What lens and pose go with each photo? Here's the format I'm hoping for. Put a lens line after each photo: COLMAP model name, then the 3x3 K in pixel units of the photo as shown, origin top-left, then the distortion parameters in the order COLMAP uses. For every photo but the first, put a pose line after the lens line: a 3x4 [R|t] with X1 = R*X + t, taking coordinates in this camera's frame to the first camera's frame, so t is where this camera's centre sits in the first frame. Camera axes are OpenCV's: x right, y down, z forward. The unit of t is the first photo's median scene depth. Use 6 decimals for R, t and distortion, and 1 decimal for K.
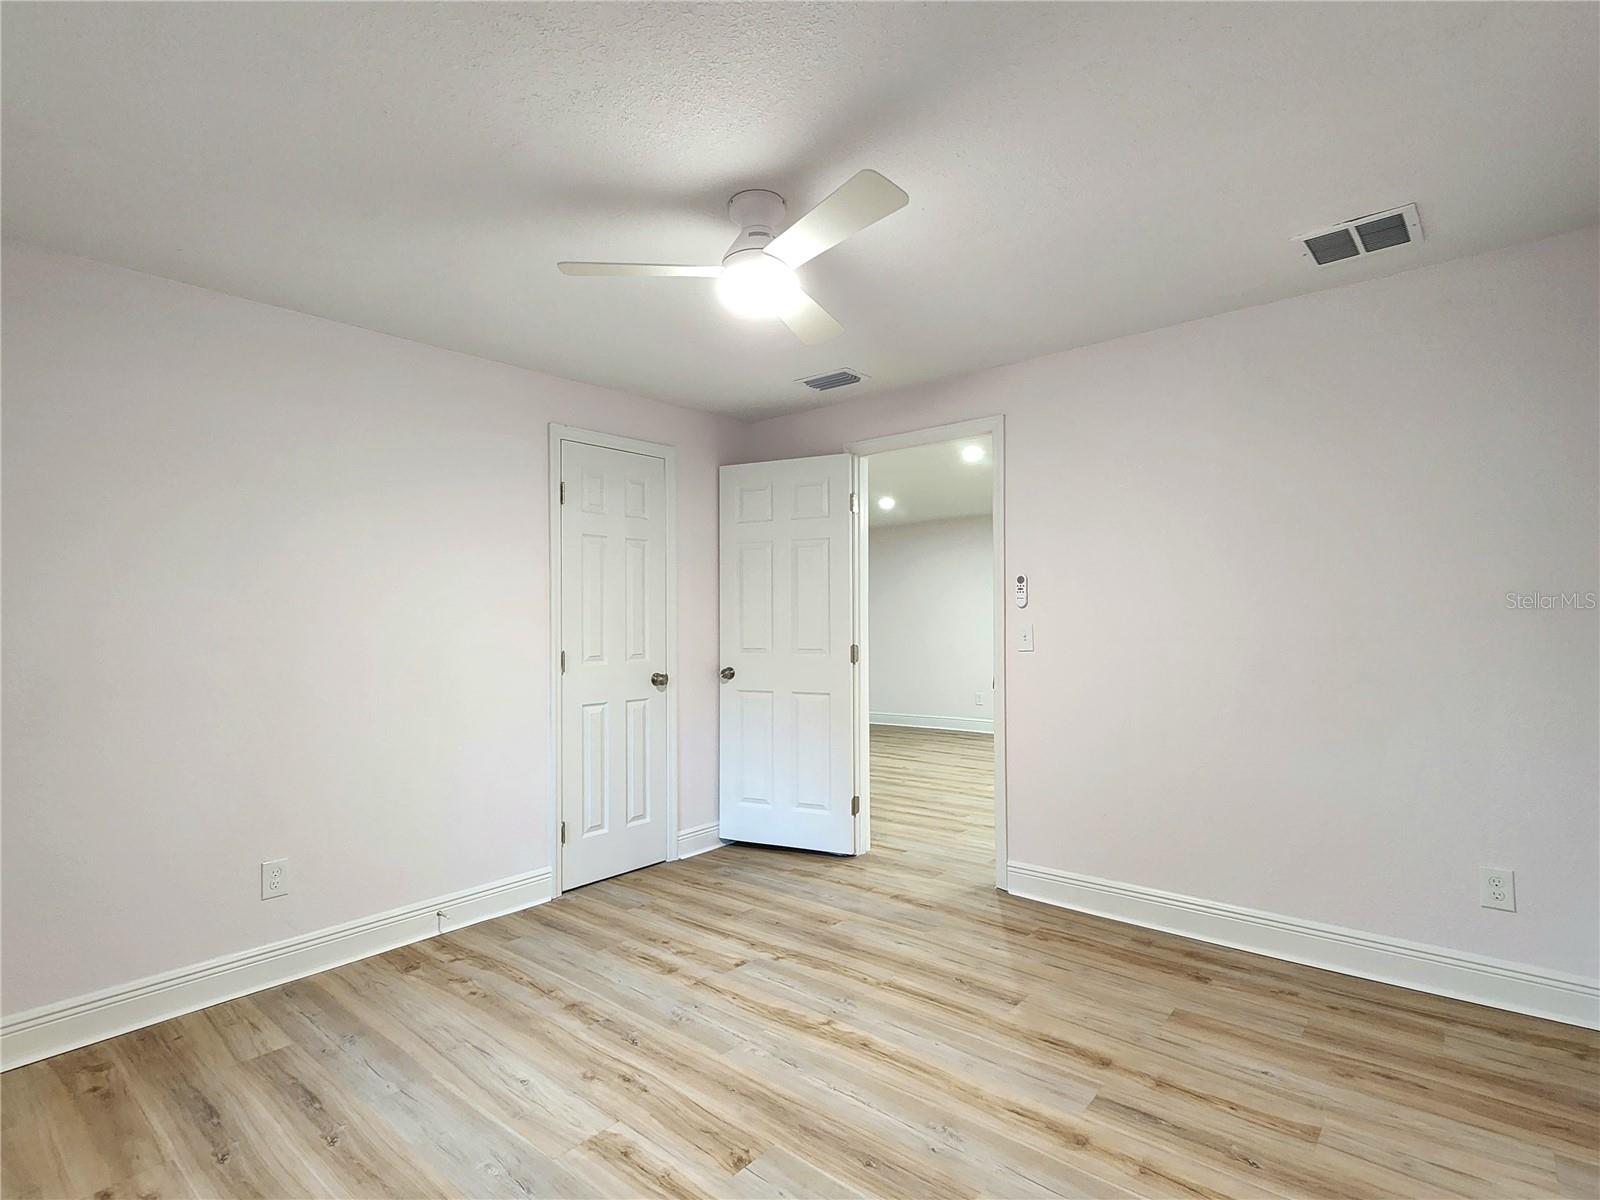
lens RADIAL K [[869.0, 0, 779.2], [0, 869.0, 608.2], [0, 0, 1]] dist [0.003168, -0.001177]
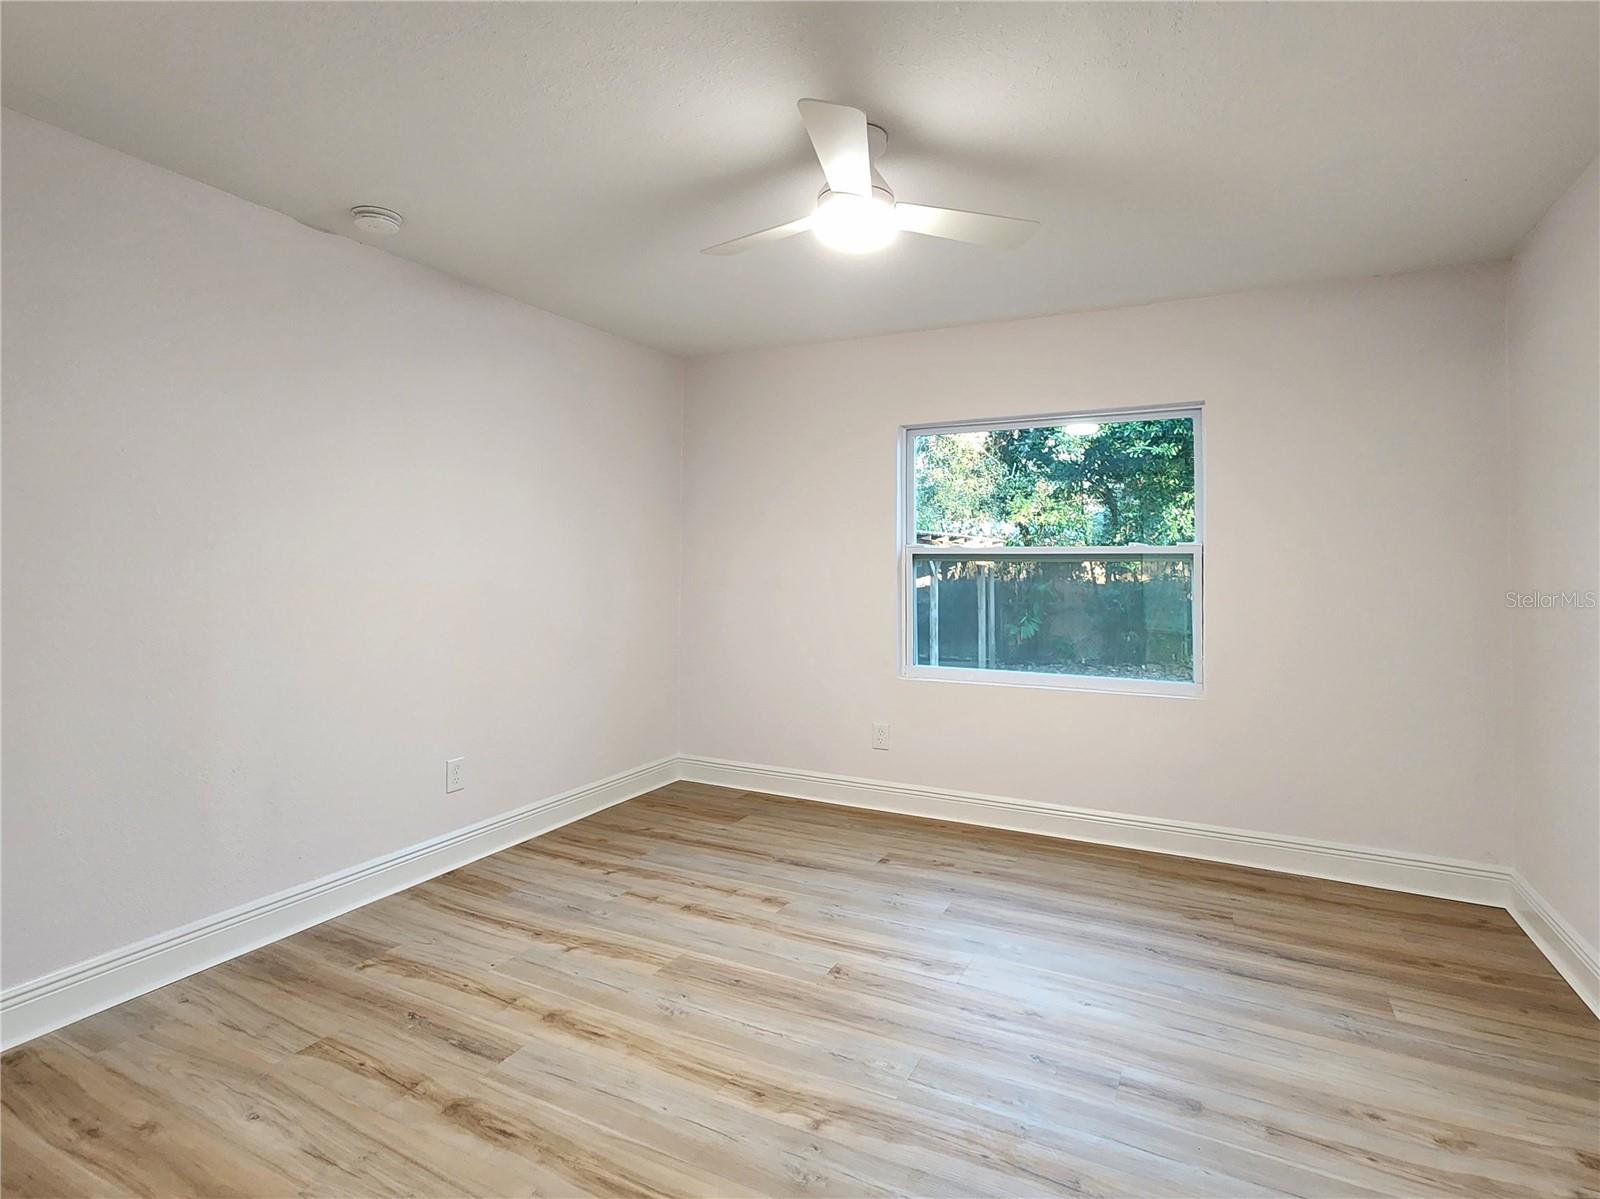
lens RADIAL K [[869.0, 0, 779.2], [0, 869.0, 607.7], [0, 0, 1]] dist [0.003168, -0.001177]
pose [[-0.975534, 0.019937, -0.218941, 0.257599], [0.011597, 0.999160, 0.039311, 0.045272], [0.219541, 0.035810, -0.974946, 1.858422]]
